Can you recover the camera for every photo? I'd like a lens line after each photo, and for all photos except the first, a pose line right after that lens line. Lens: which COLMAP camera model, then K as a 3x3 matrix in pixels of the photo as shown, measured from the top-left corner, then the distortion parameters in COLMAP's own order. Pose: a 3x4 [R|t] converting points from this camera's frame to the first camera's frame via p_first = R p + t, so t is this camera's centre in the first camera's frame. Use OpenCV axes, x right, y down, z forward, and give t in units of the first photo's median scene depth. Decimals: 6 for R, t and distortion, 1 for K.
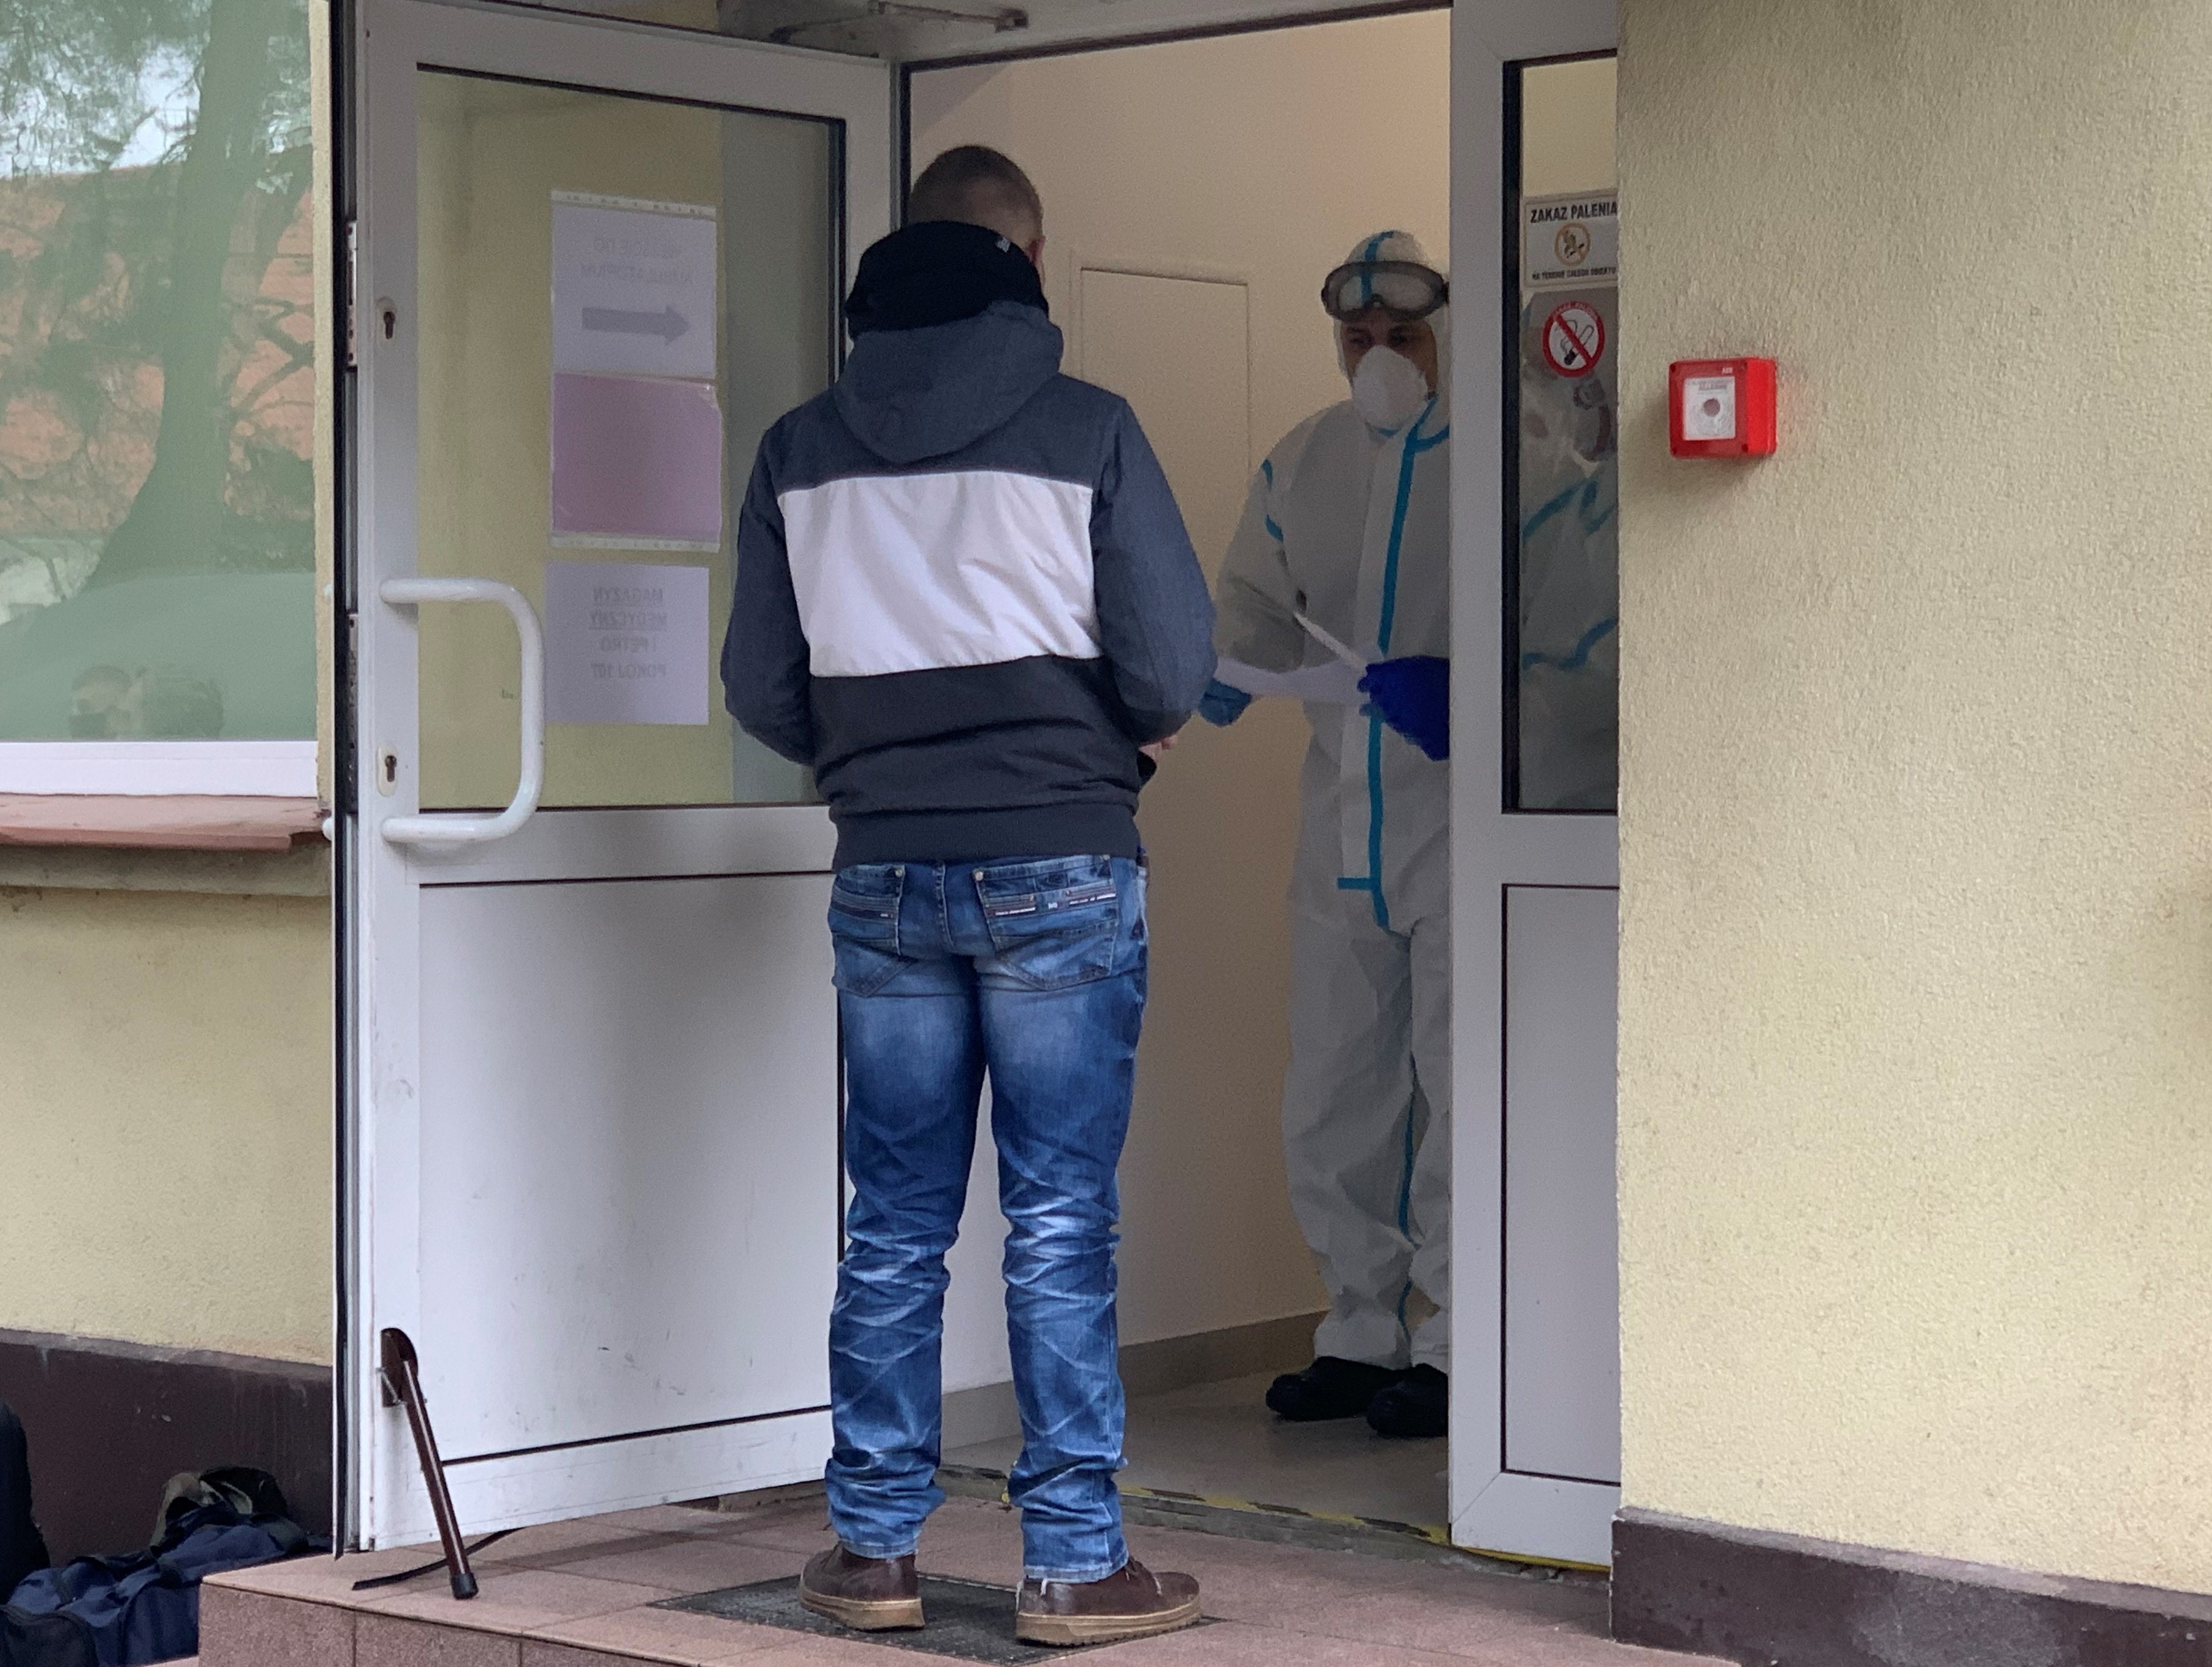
lens RADIAL K [[5036.4, 0, 1103.7], [0, 5036.4, 626.1], [0, 0, 1]] dist [-0.004910, -0.463338]
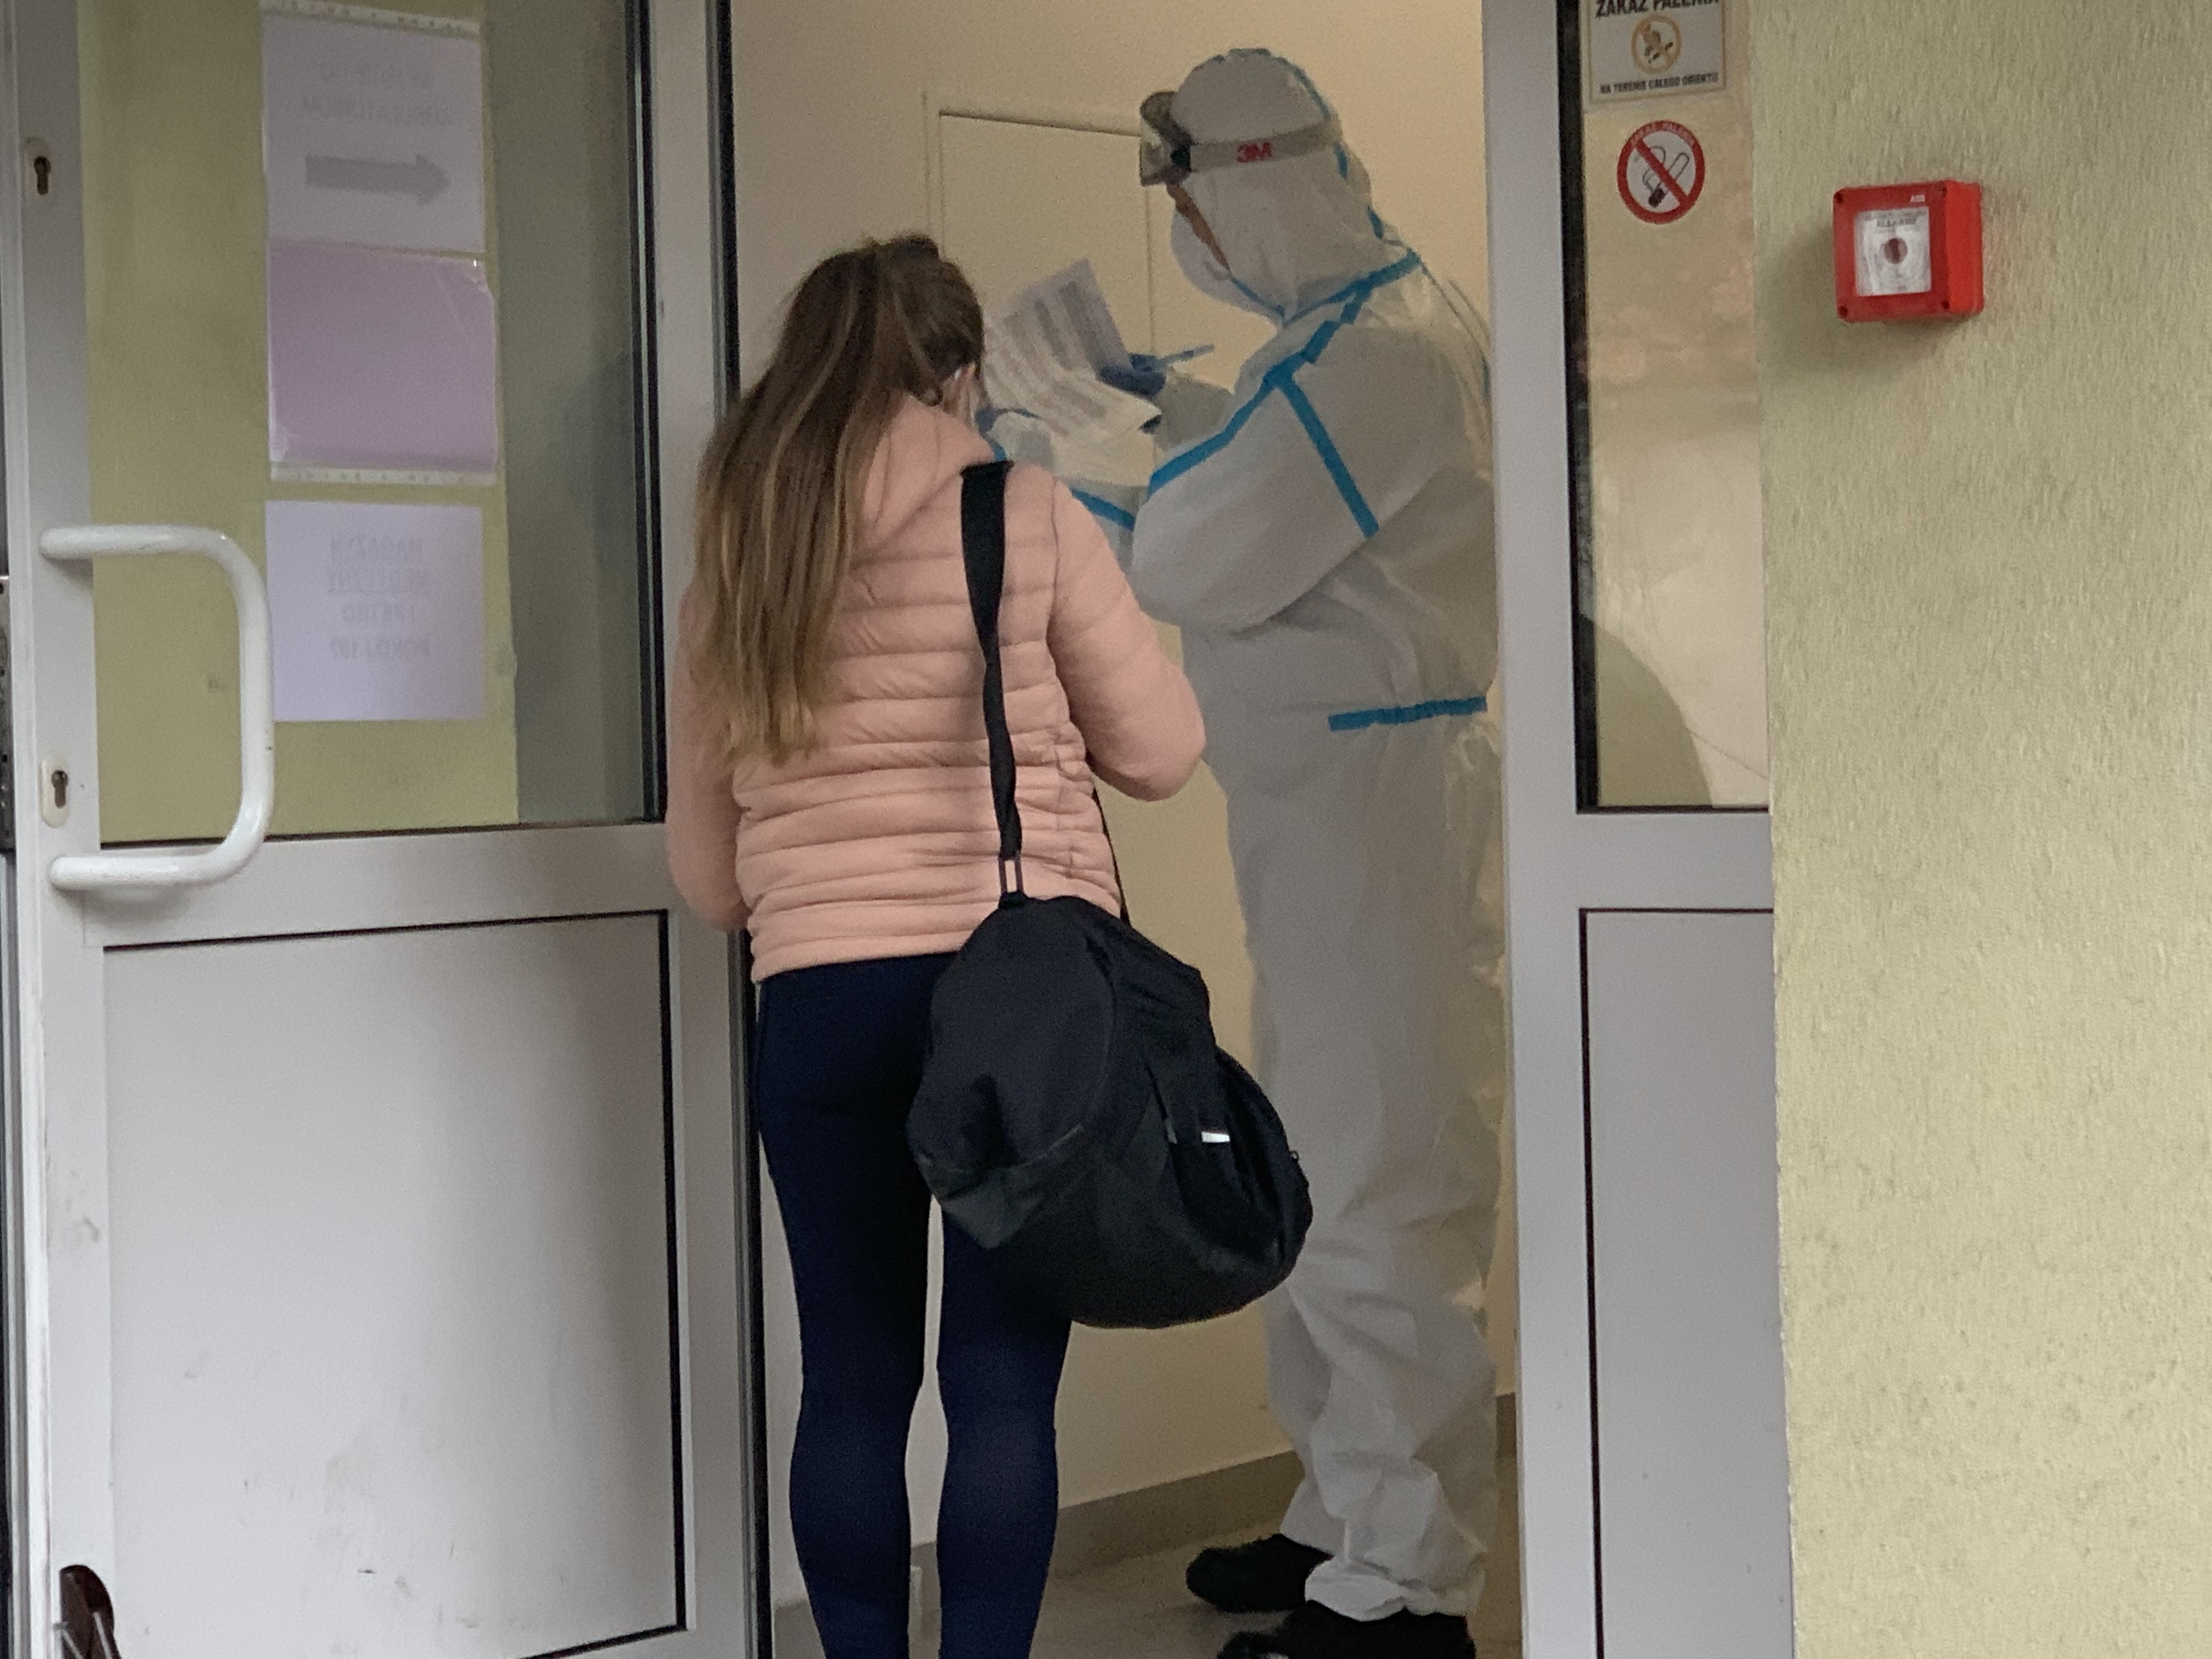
lens RADIAL K [[5167.1, 0, 1106.5], [0, 5167.1, 614.8], [0, 0, 1]] dist [-0.004702, 0.613724]
pose [[0.996768, -0.021014, 0.077536, -0.051881], [0.020770, 0.999776, 0.003955, 0.003809], [-0.077602, -0.002332, 0.996982, 0.264067]]
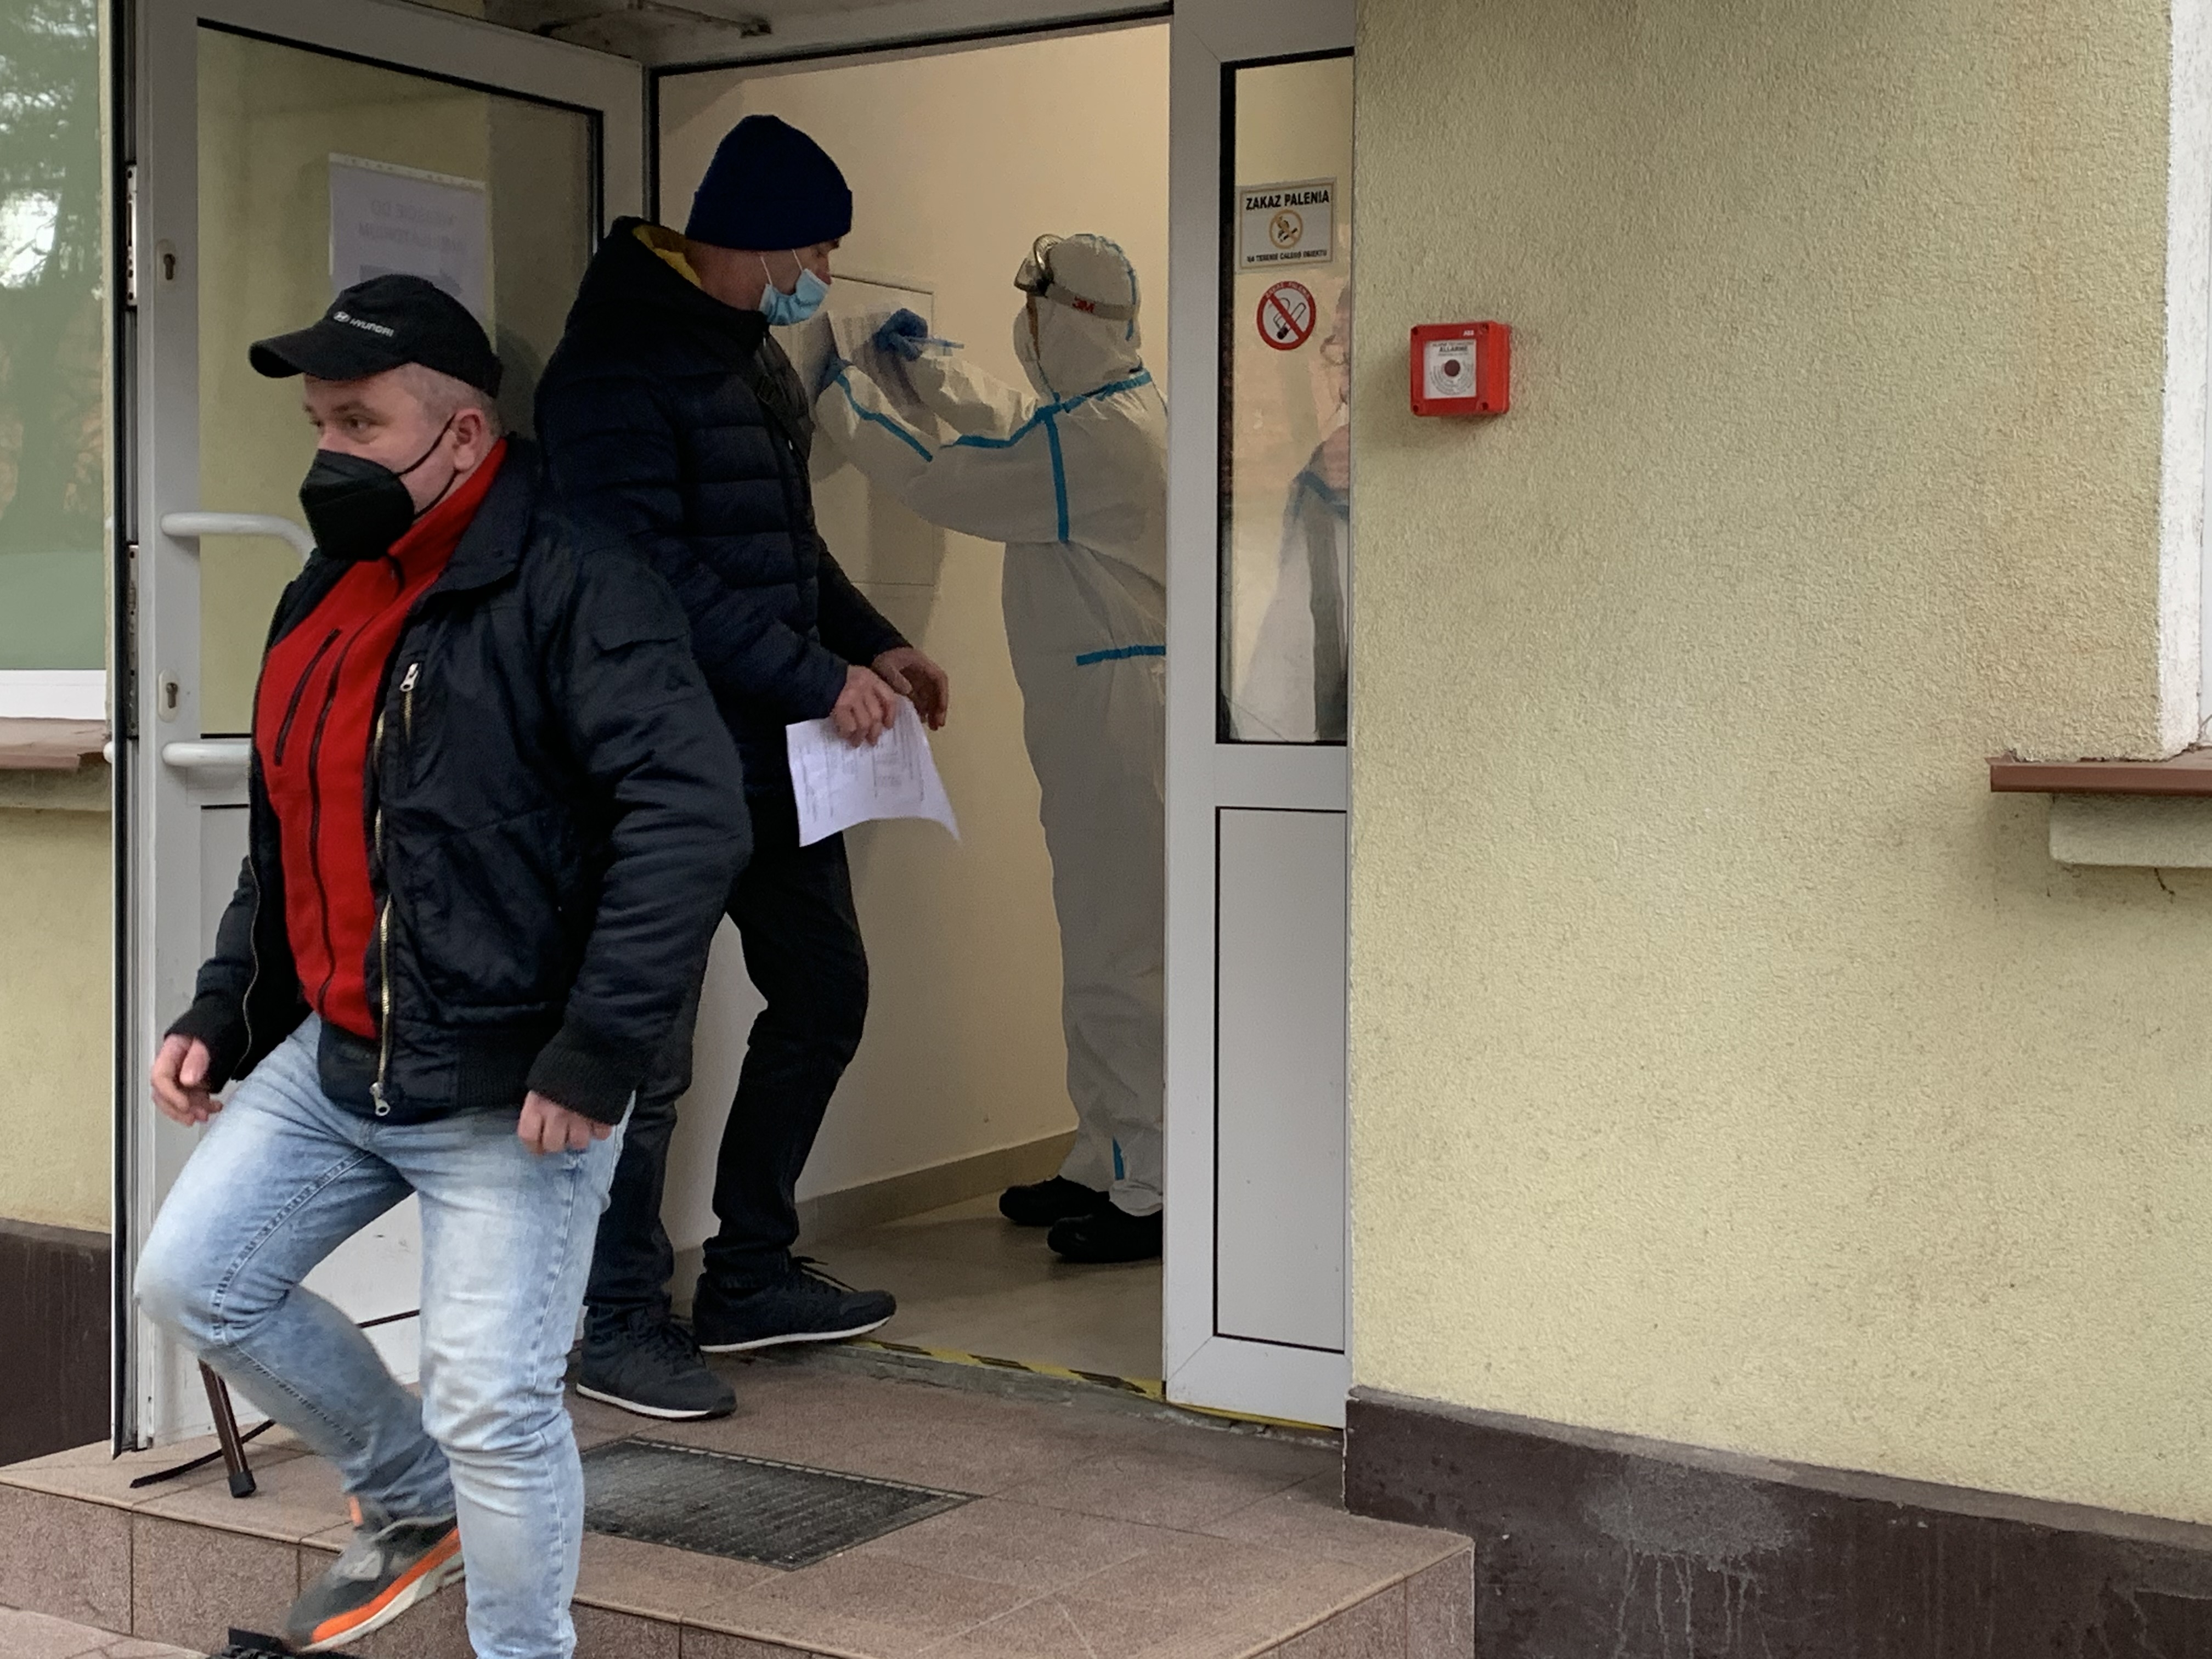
lens RADIAL K [[2935.4, 0, 1110.3], [0, 2935.4, 719.6], [0, 0, 1]] dist [0.164328, -0.541284]
pose [[0.987227, 0.005918, 0.159209, -0.050965], [-0.011243, 0.999406, 0.032566, 0.011879], [-0.158921, -0.033940, 0.986708, 0.388143]]
